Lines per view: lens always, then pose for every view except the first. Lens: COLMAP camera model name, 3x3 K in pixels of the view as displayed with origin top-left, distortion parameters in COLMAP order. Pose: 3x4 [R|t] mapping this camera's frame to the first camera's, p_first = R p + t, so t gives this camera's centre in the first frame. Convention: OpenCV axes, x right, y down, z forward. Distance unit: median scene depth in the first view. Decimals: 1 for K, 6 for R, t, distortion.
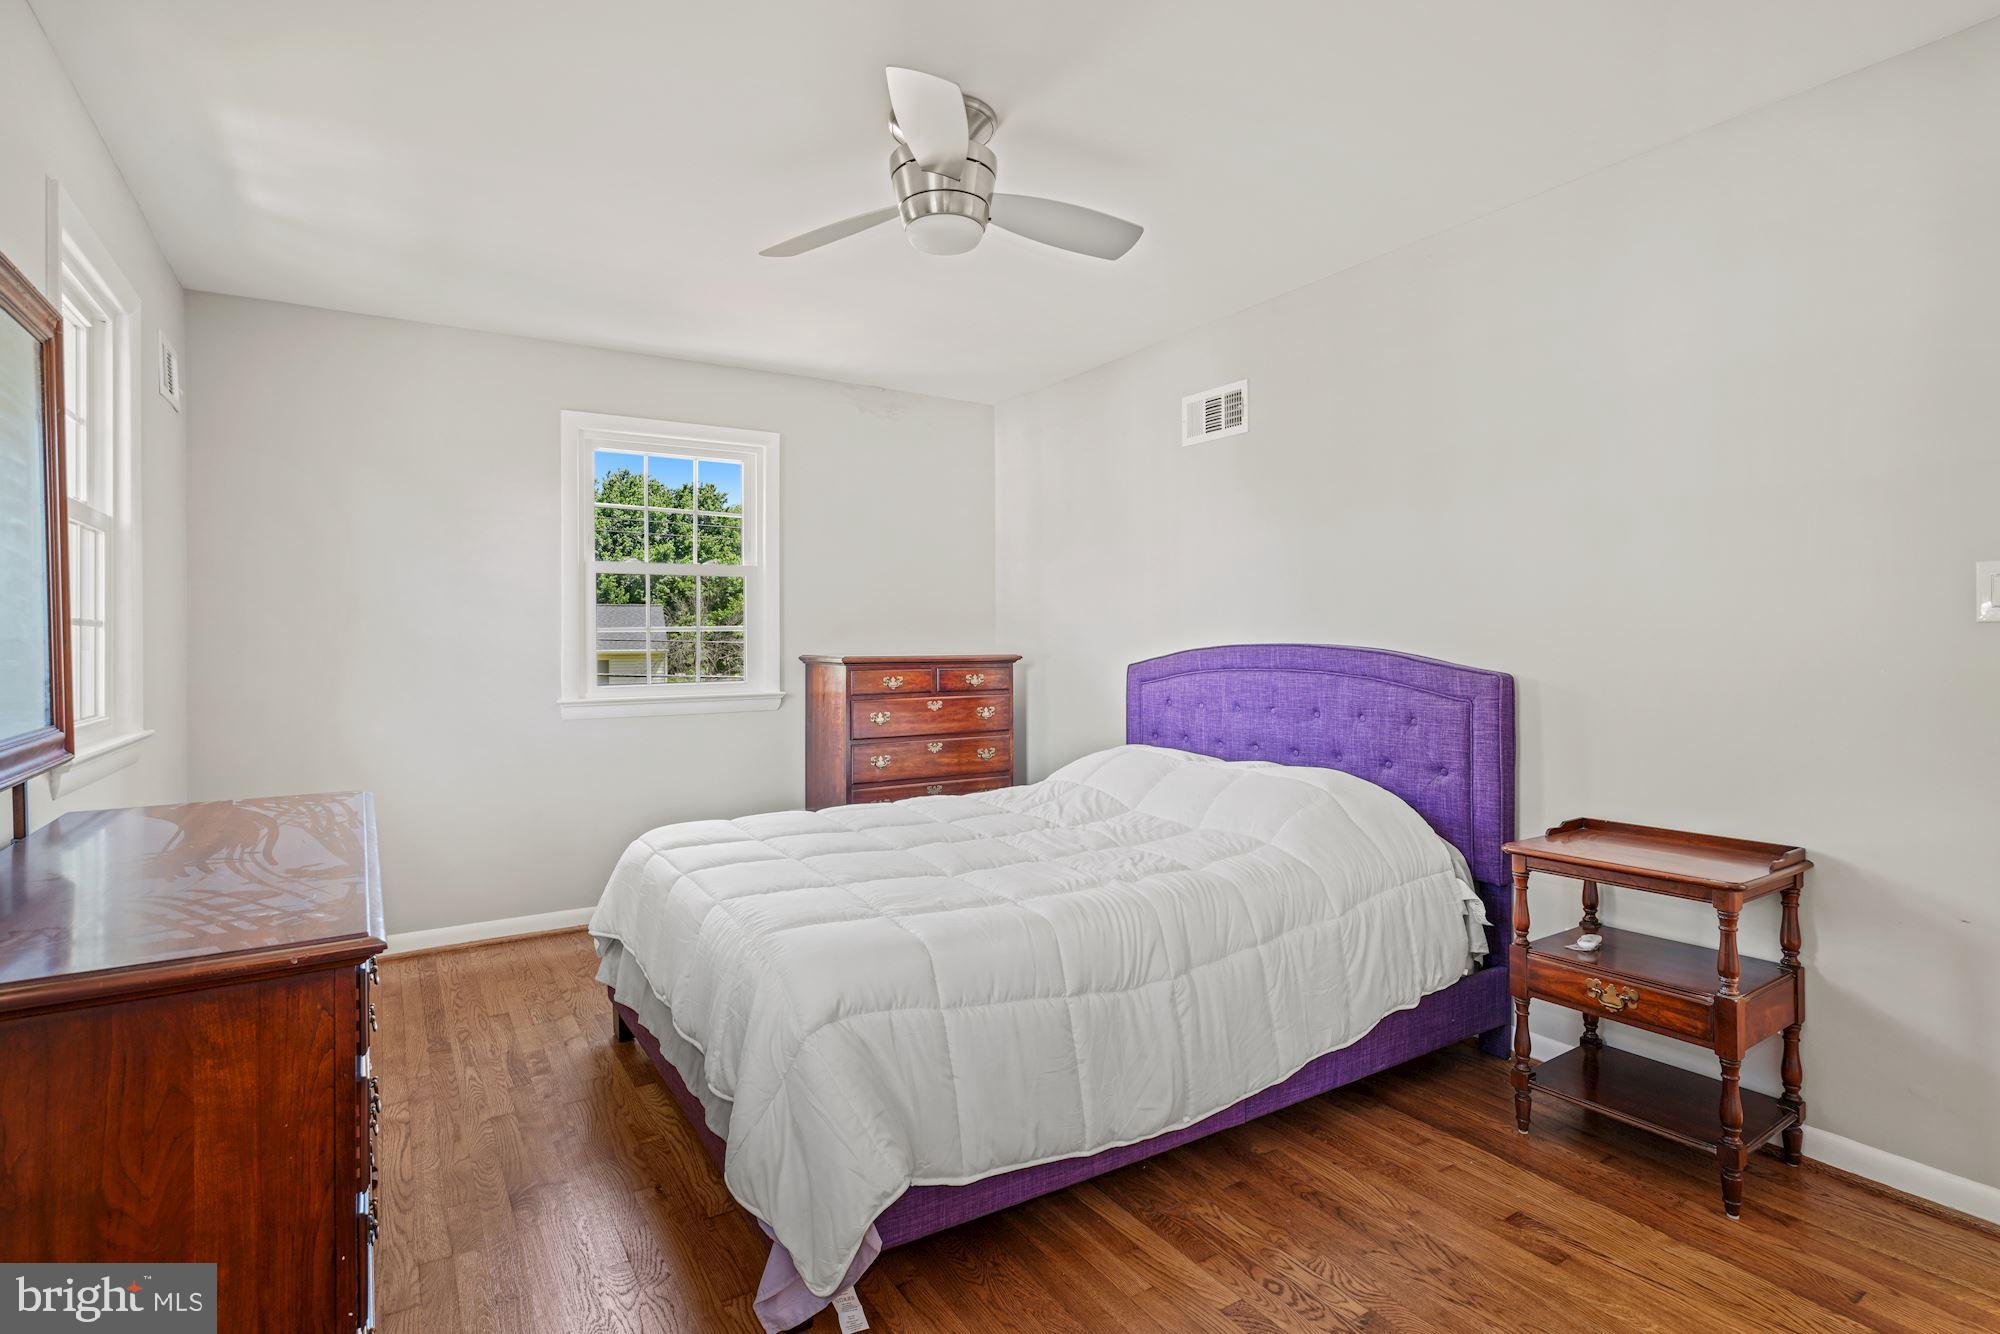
lens RADIAL K [[964.3, 0, 1012.9], [0, 964.3, 653.9], [0, 0, 1]] dist [-0.000017, -0.000210]
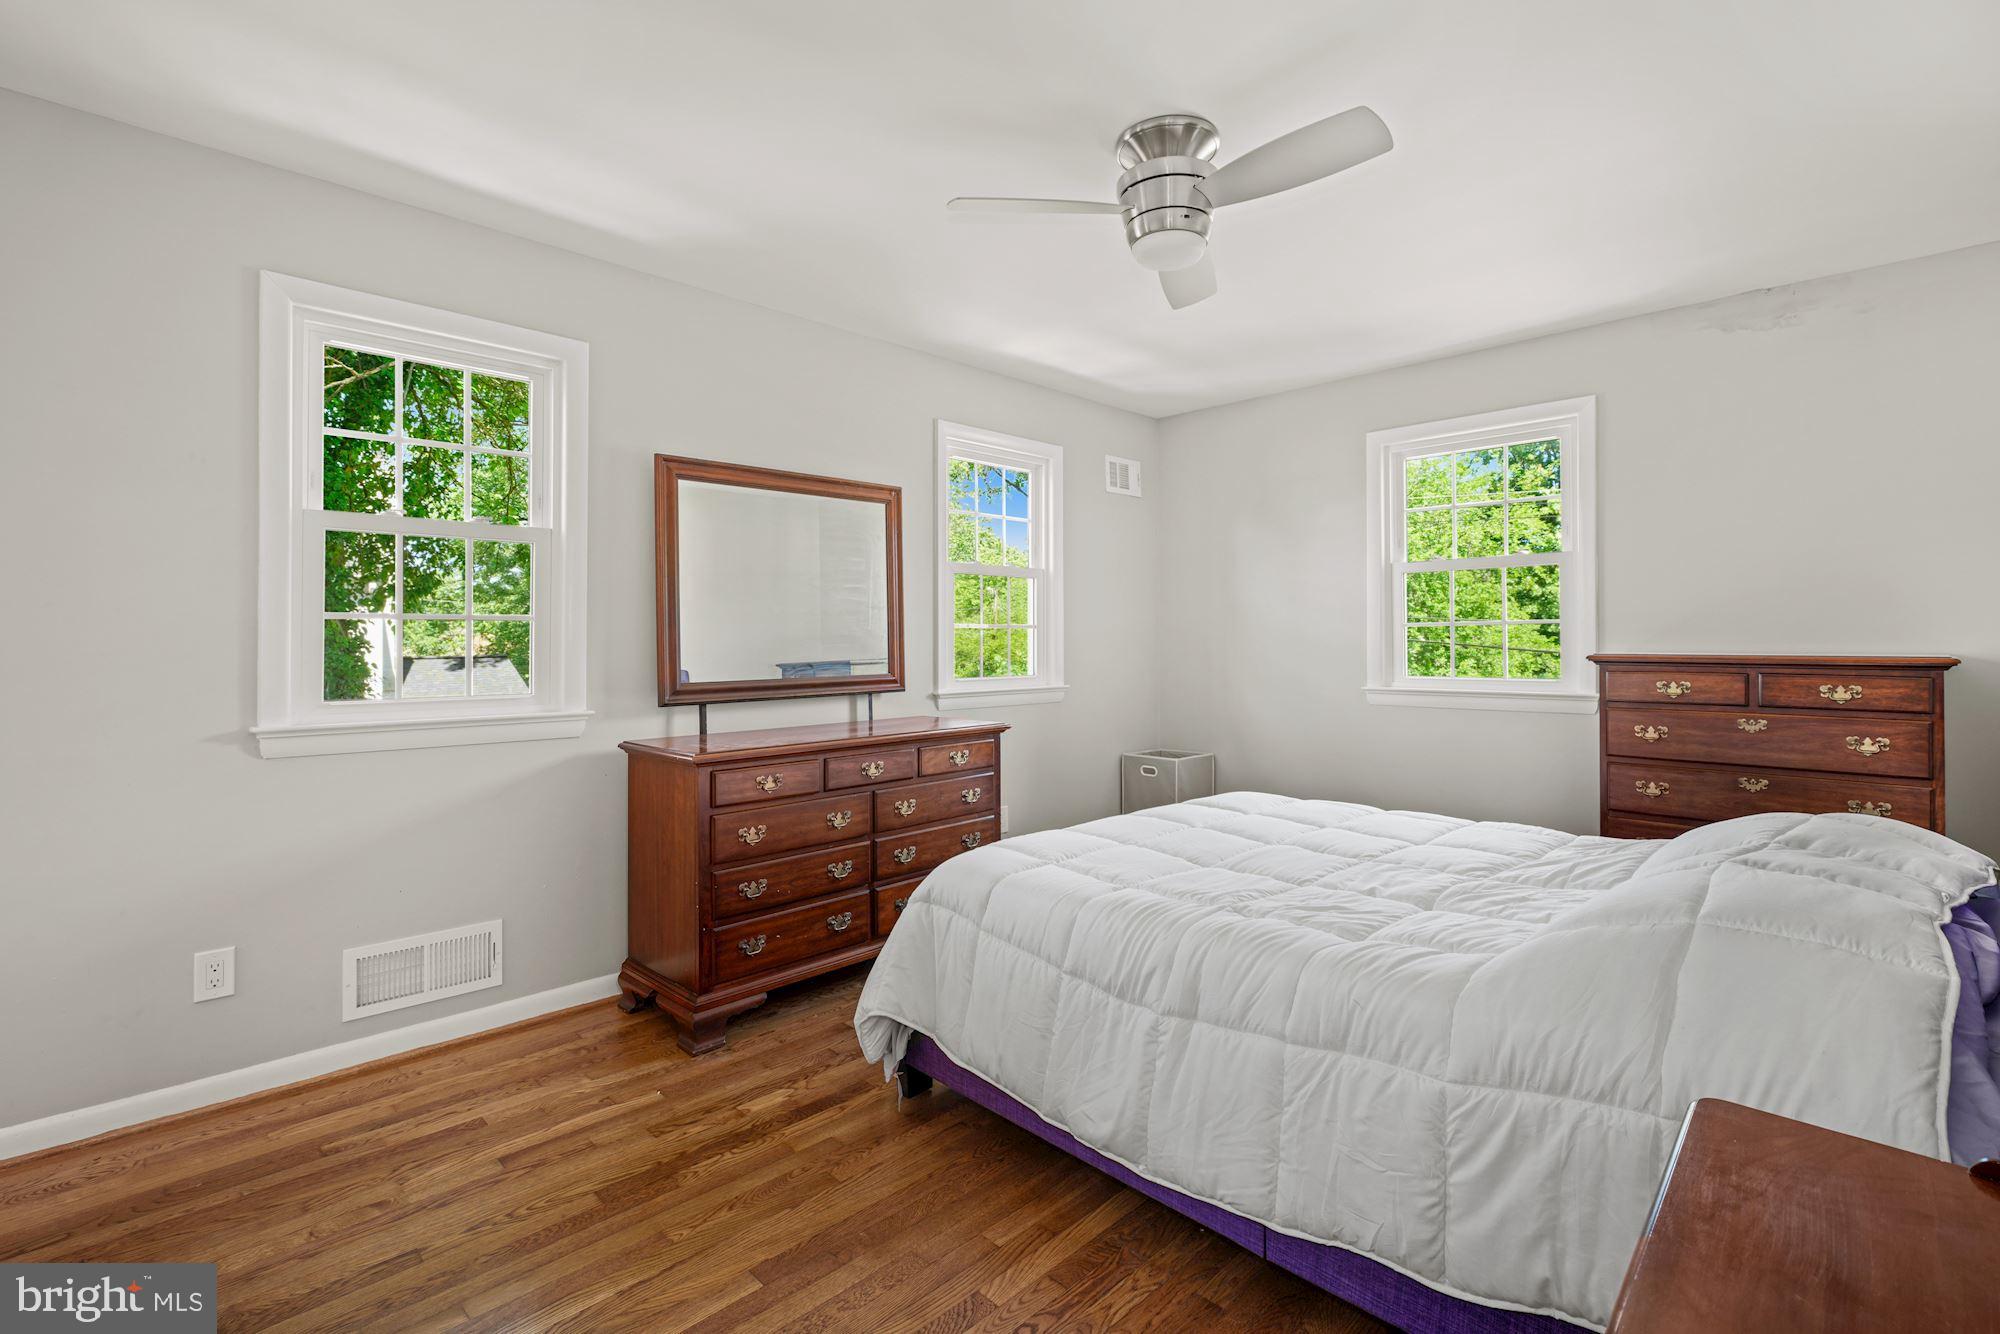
lens RADIAL K [[910.8, 0, 1010.4], [0, 910.8, 652.2], [0, 0, 1]] dist [-0.007966, 0.002538]
pose [[0.231295, 0.018894, -0.972700, 0.465596], [-0.010137, 0.999804, 0.017010, -0.006750], [0.972831, 0.005926, 0.231442, 0.326163]]
